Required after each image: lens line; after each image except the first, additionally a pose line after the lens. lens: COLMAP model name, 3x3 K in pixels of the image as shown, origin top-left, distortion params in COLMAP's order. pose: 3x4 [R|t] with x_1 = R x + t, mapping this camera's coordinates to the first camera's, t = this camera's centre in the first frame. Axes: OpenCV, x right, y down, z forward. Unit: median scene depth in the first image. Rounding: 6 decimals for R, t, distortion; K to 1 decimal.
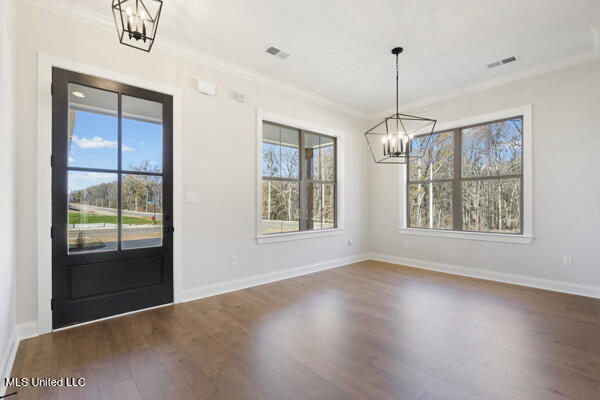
lens RADIAL K [[279.0, 0, 297.4], [0, 279.0, 199.8], [0, 0, 1]] dist [0.003884, 0.000355]
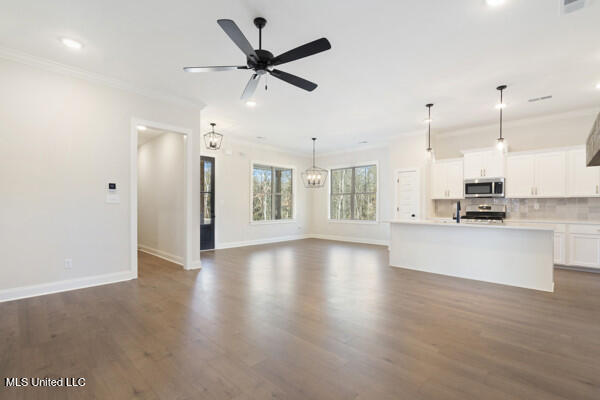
lens RADIAL K [[279.0, 0, 299.5], [0, 279.0, 200.3], [0, 0, 1]] dist [0.003884, 0.000355]
pose [[0.995530, 0.006545, 0.094216, 0.018458], [-0.006052, 0.999966, -0.005515, -0.012544], [-0.094249, 0.004921, 0.995537, -0.907852]]
